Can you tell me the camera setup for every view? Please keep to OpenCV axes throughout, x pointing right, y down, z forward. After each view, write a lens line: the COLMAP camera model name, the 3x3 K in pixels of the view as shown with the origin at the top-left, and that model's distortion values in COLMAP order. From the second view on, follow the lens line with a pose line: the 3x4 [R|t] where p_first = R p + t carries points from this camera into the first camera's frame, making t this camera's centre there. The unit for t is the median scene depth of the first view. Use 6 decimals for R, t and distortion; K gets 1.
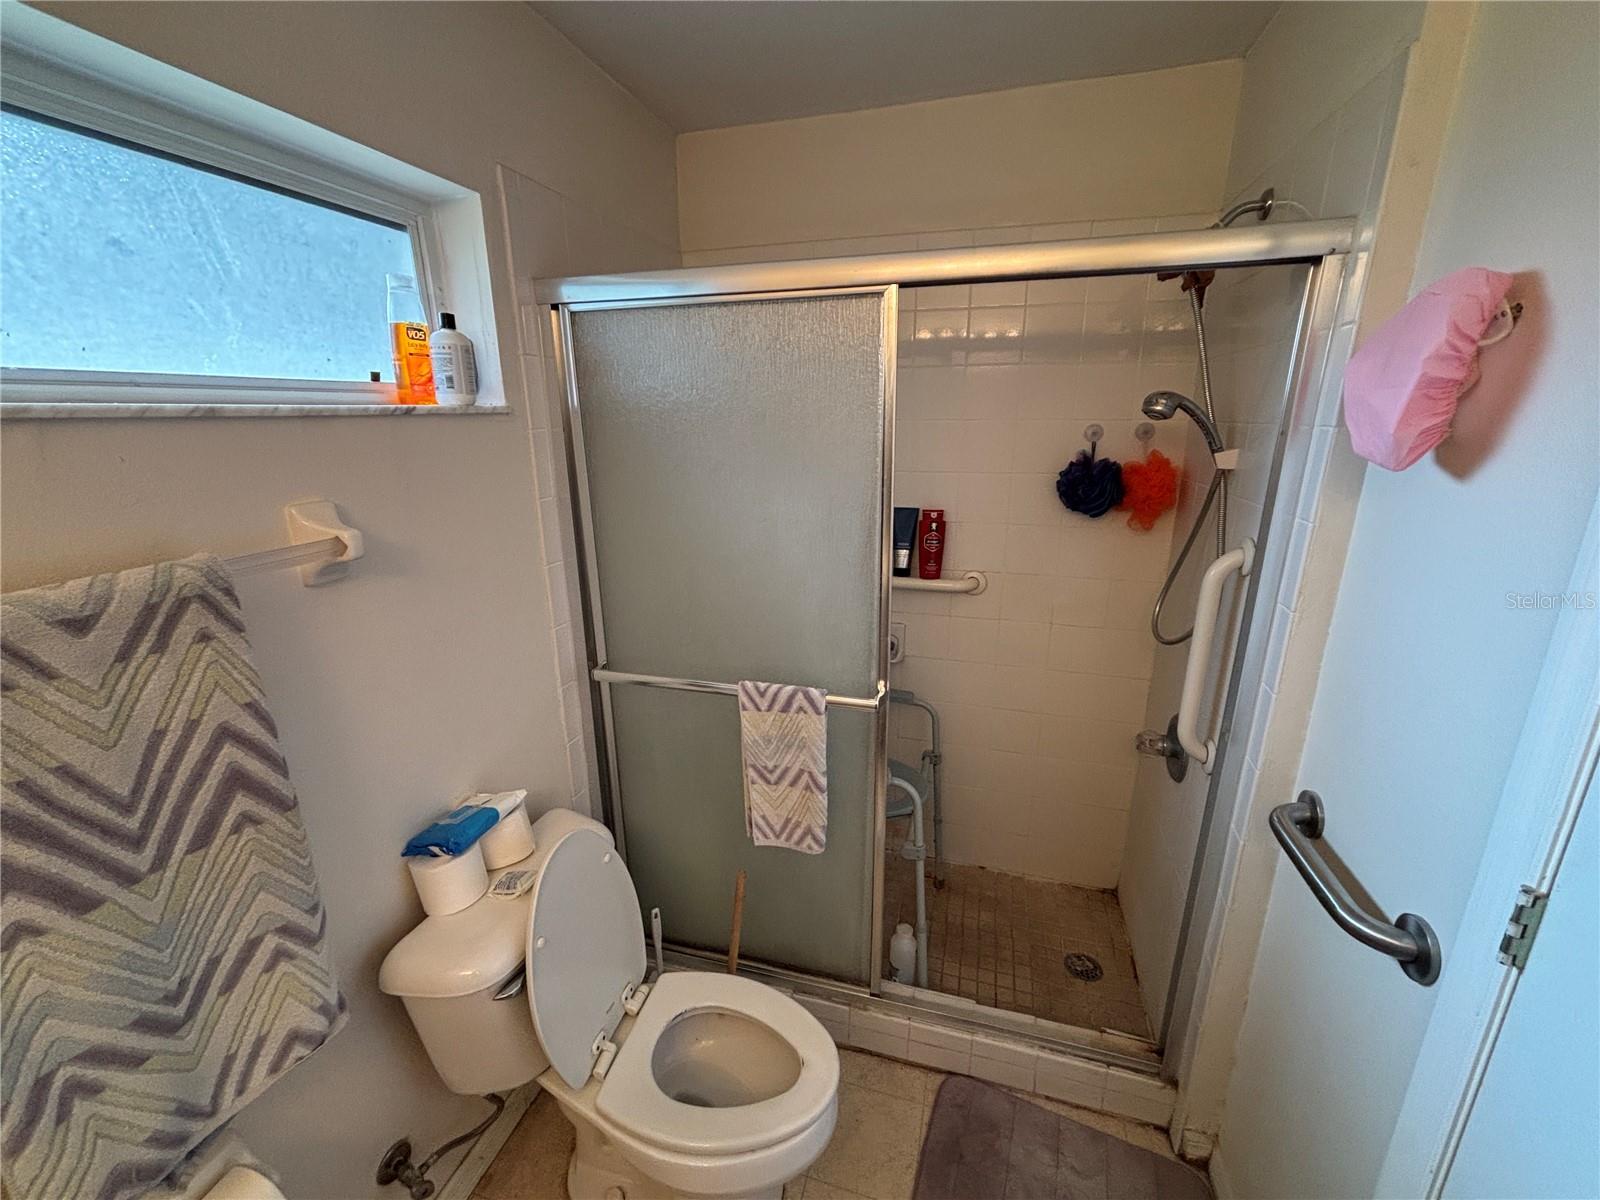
lens RADIAL K [[645.4, 0, 806.9], [0, 645.4, 598.9], [0, 0, 1]] dist [-0.000307, 0.000077]
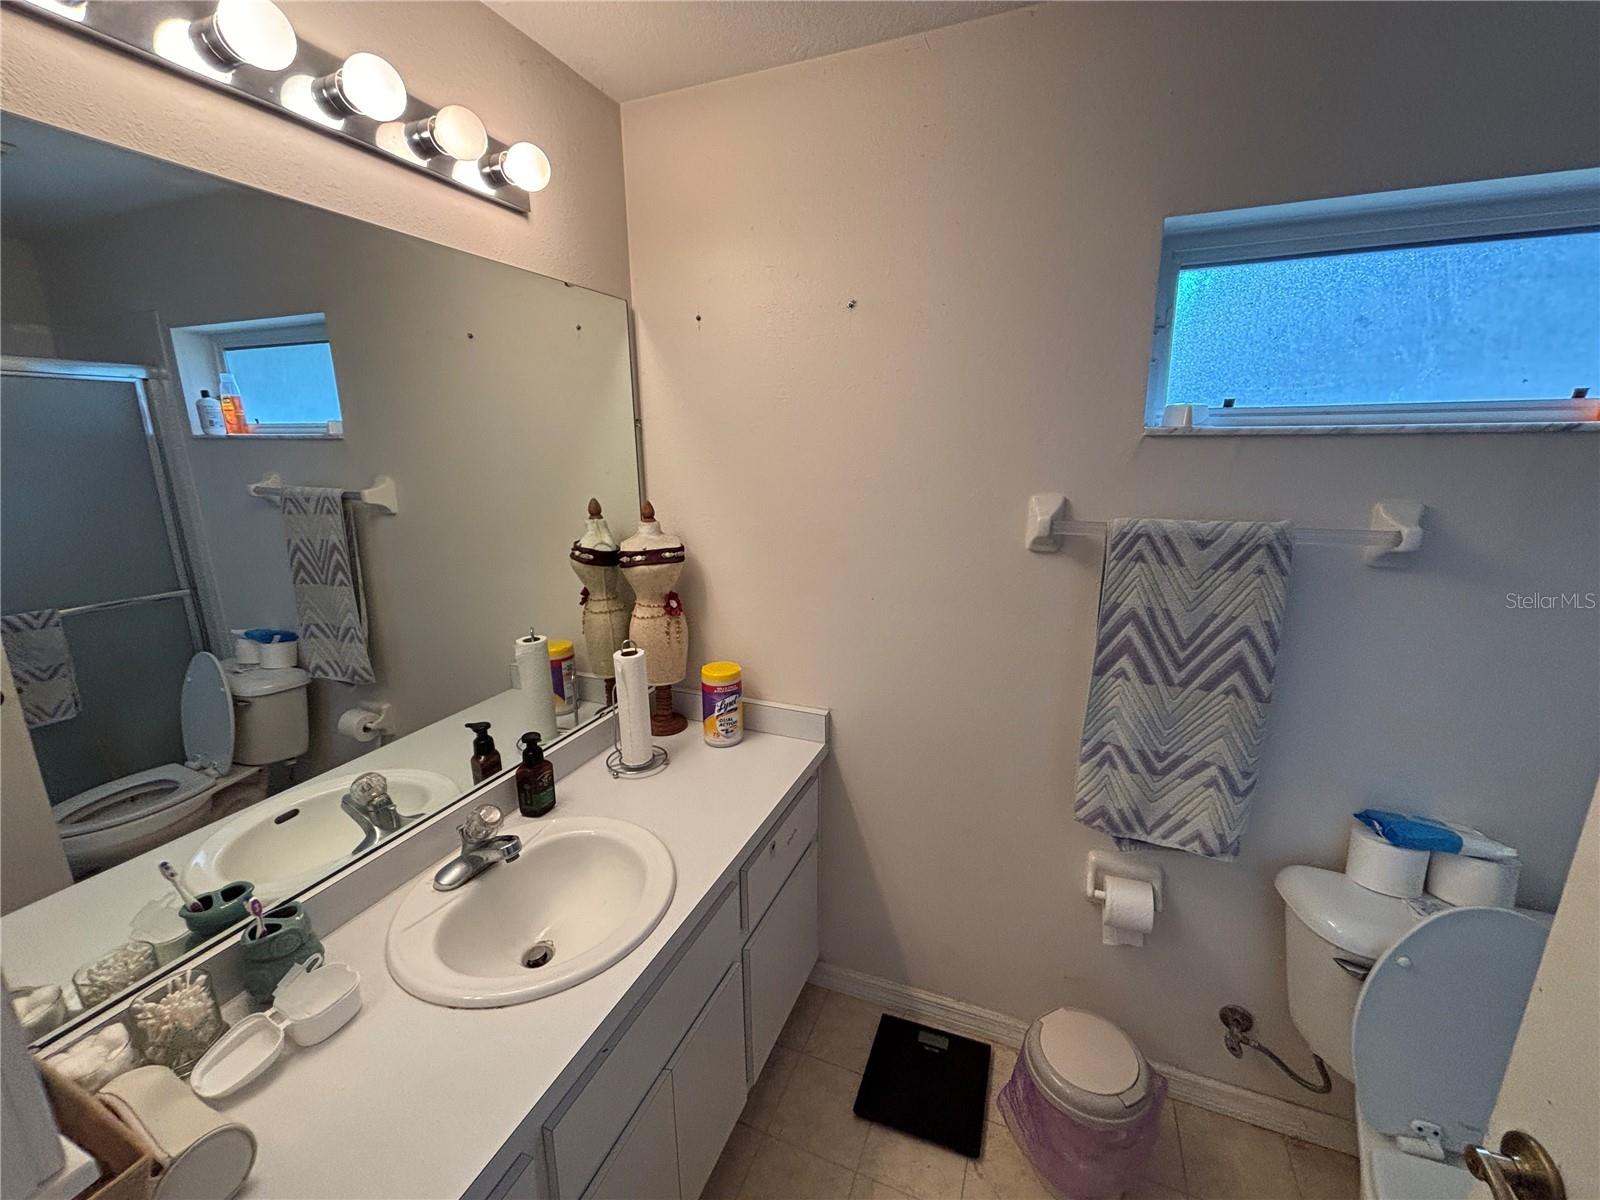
lens RADIAL K [[645.4, 0, 806.9], [0, 645.4, 598.9], [0, 0, 1]] dist [-0.000307, 0.000077]
pose [[-0.101892, 0.244810, -0.964202, 0.715043], [-0.268733, 0.926438, 0.263619, 0.003280], [0.957810, 0.285974, -0.028608, -0.008995]]
